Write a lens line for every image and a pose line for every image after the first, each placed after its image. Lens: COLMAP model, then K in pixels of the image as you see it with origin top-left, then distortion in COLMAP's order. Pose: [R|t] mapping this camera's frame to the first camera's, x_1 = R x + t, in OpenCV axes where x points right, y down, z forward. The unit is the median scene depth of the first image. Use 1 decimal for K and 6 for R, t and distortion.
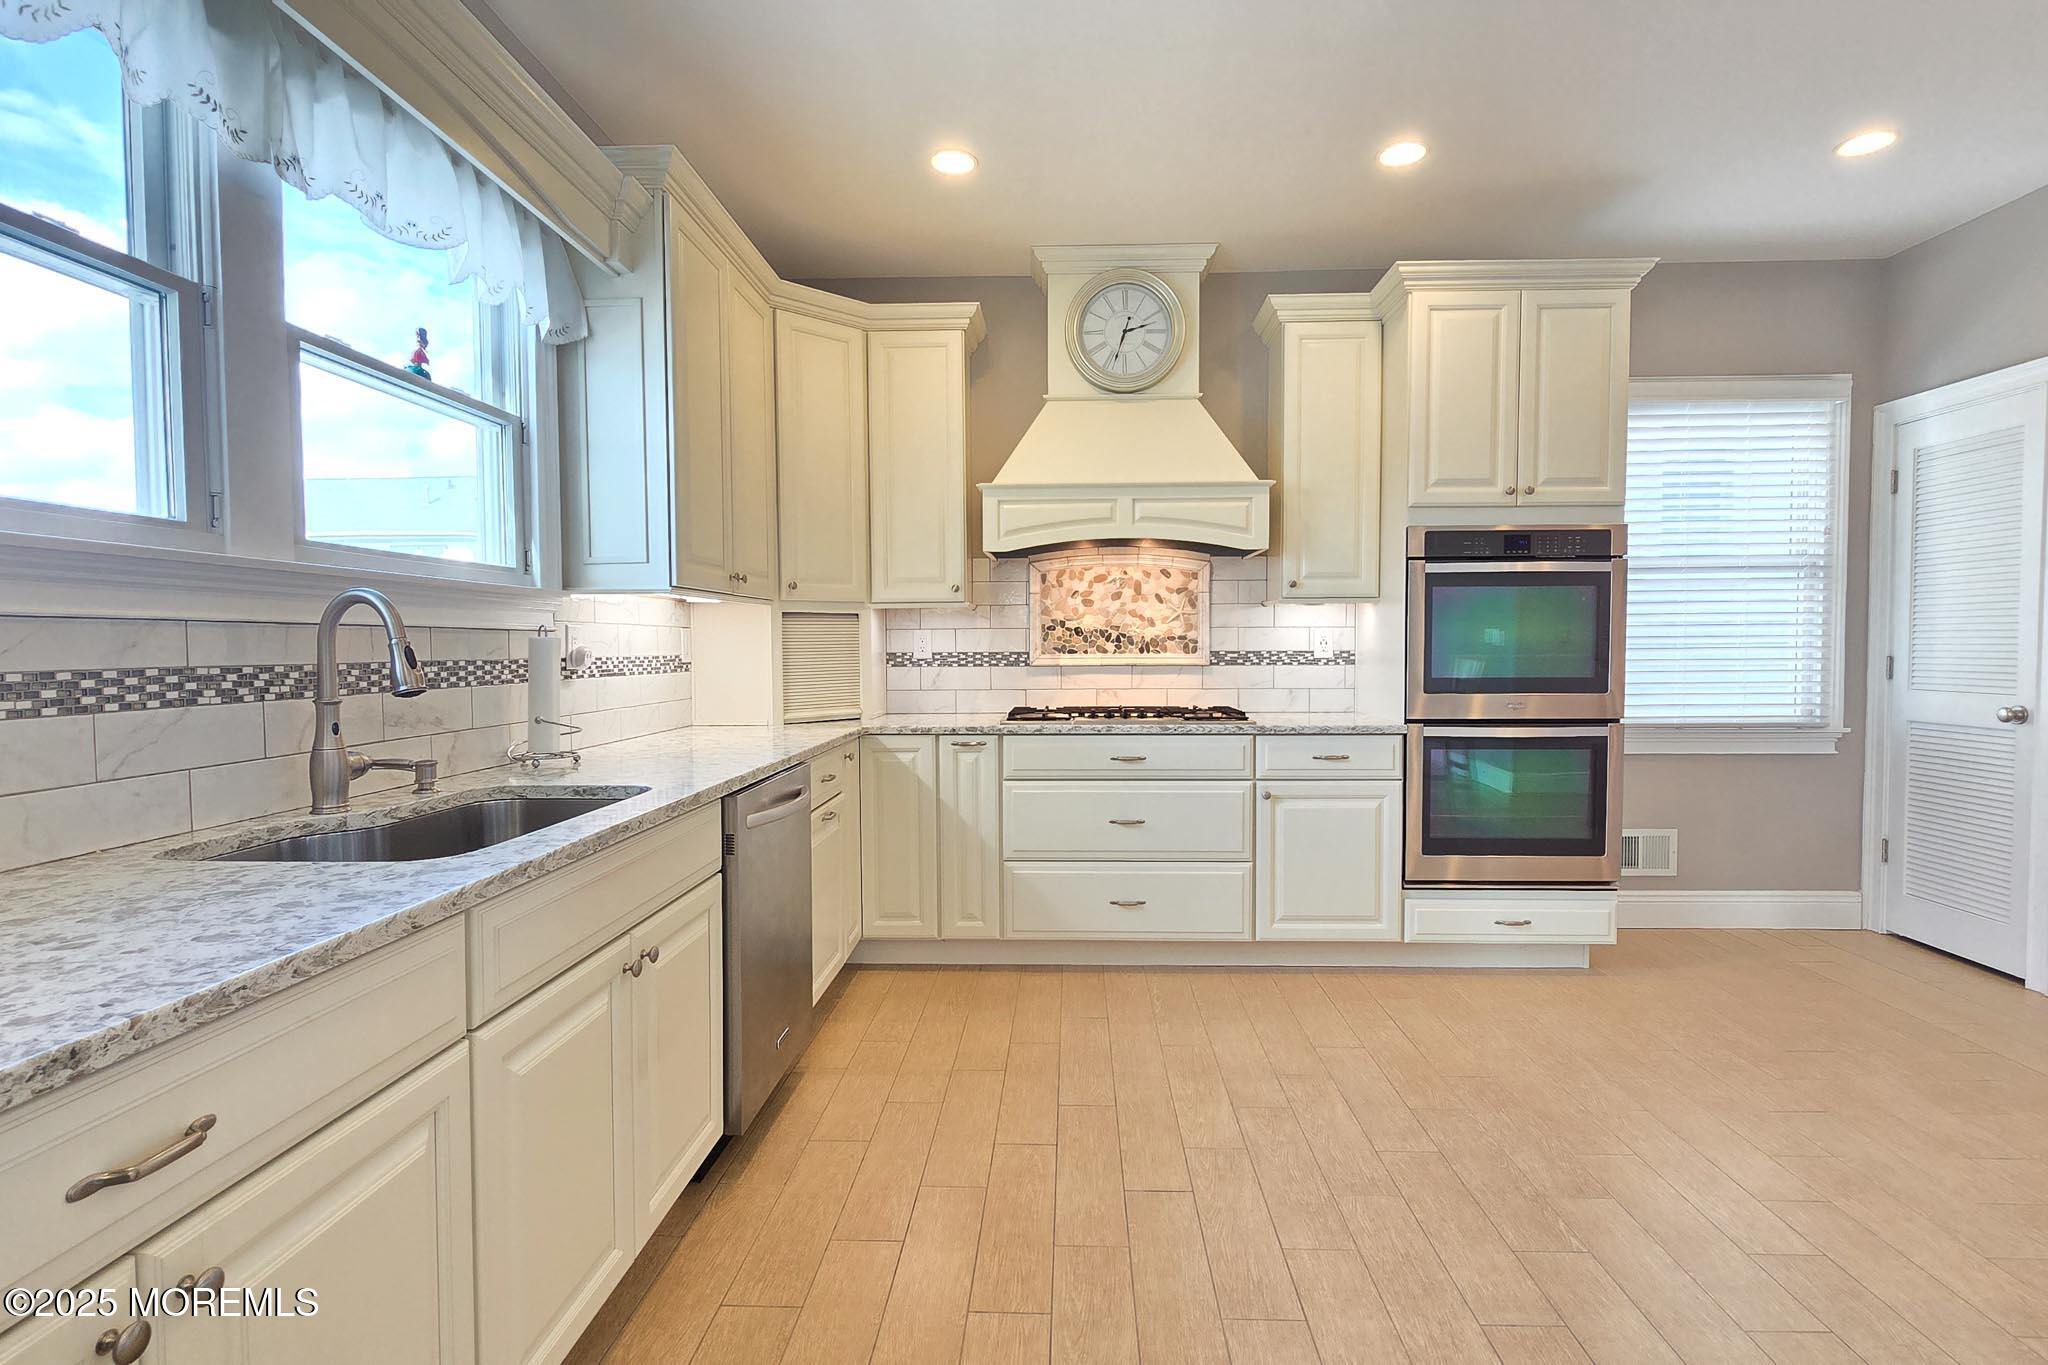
lens RADIAL K [[987.0, 0, 1024.0], [0, 987.0, 682.5], [0, 0, 1]] dist [-0.002753, 0.000404]
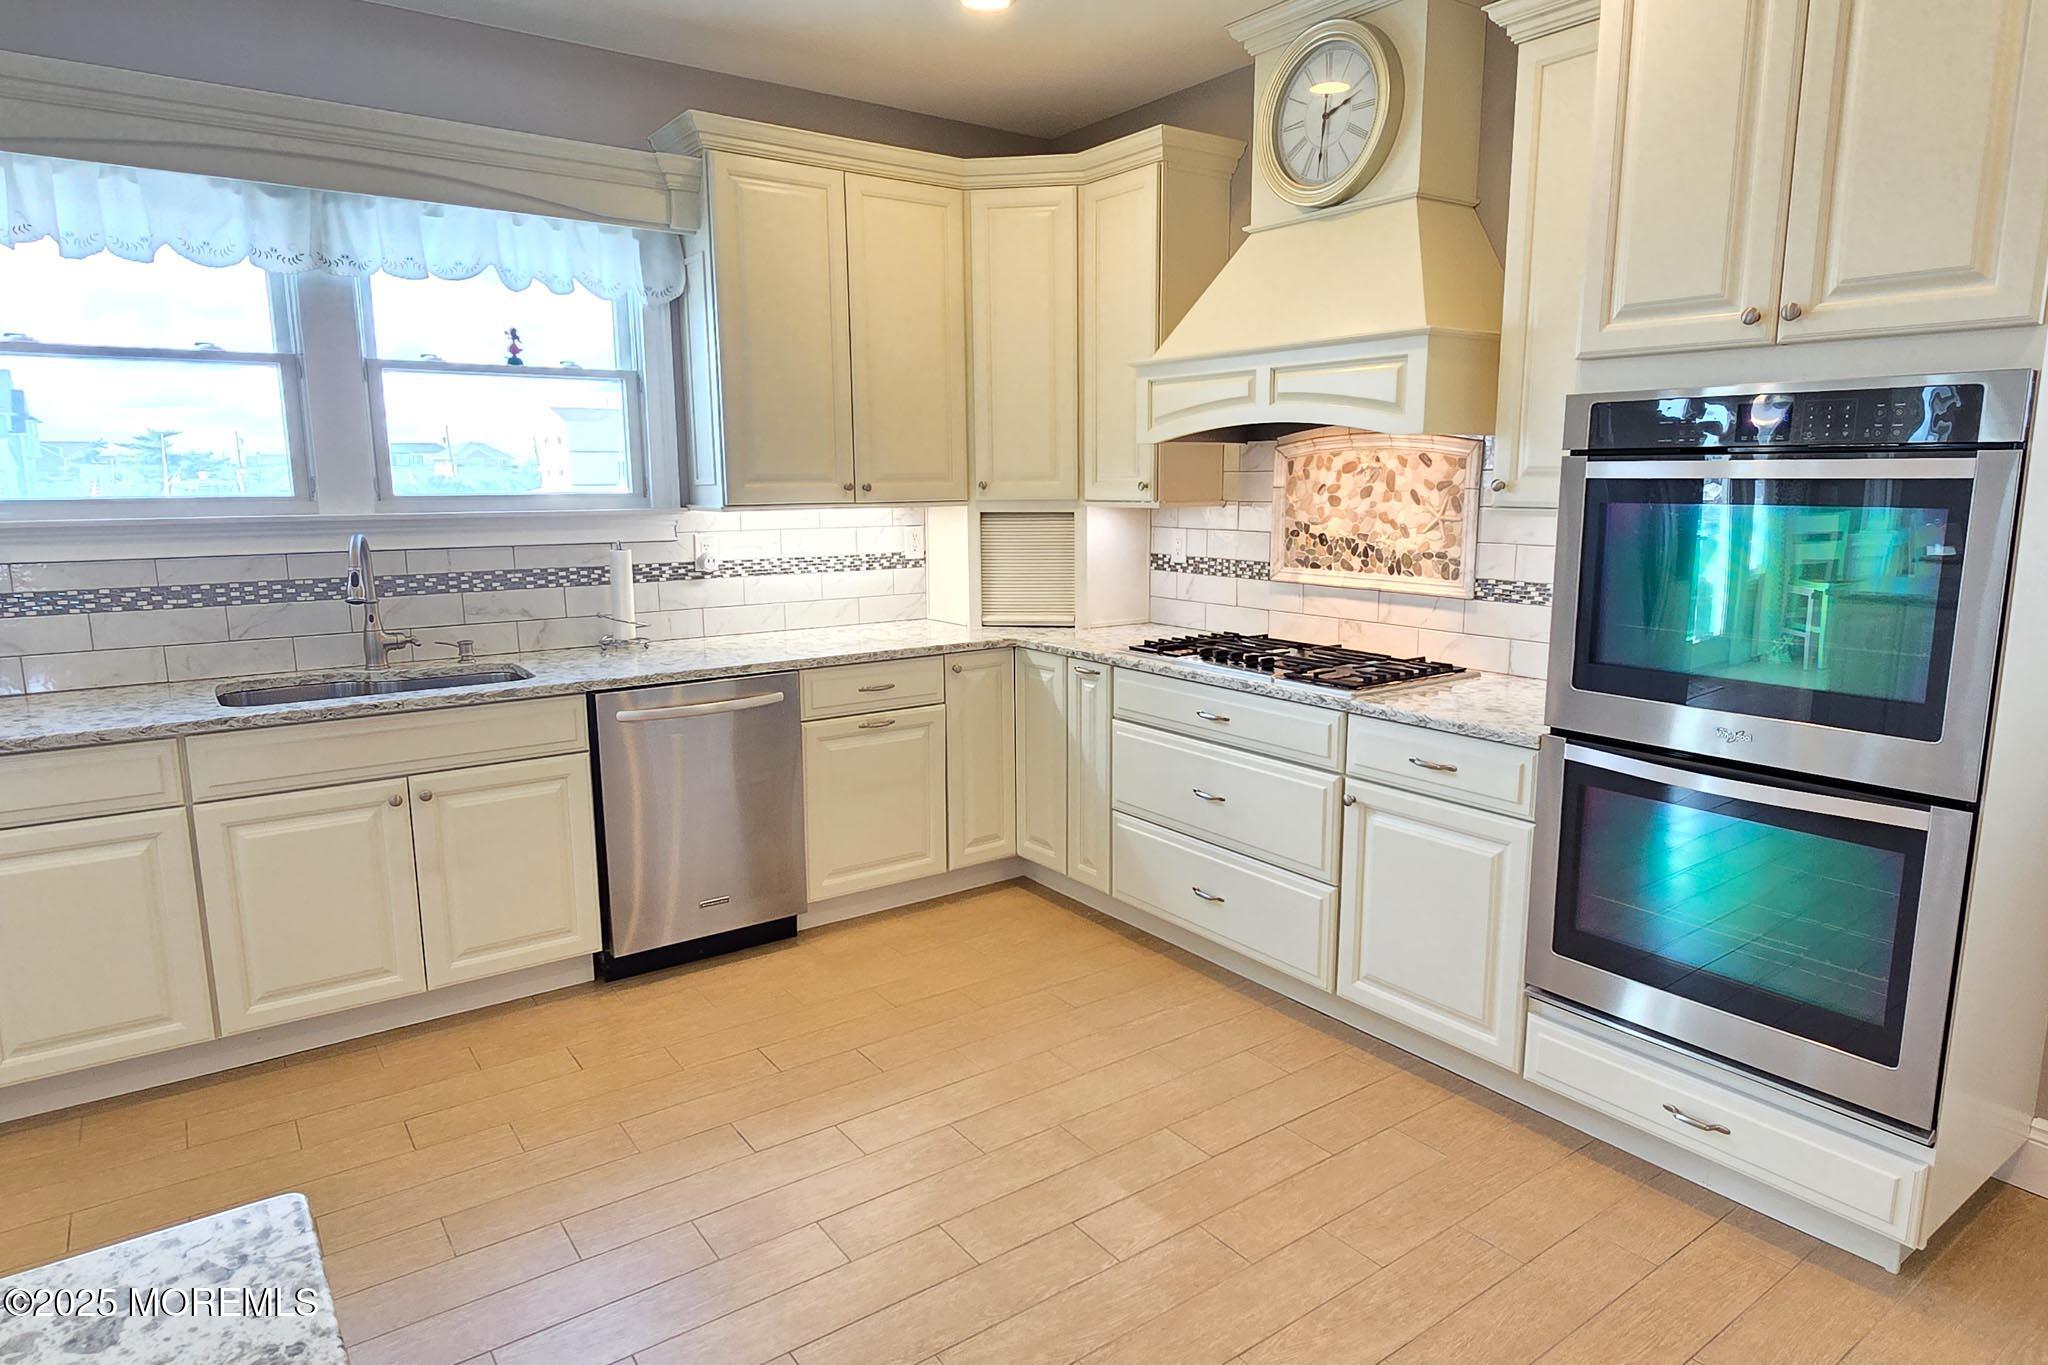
lens RADIAL K [[1173.5, 0, 1024.0], [0, 1173.5, 682.5], [0, 0, 1]] dist [0.000571, 0.000636]
pose [[0.619945, 0.138745, -0.772281, 0.621107], [-0.030030, 0.987717, 0.153342, -0.074663], [0.784071, -0.071873, 0.616496, 0.269148]]
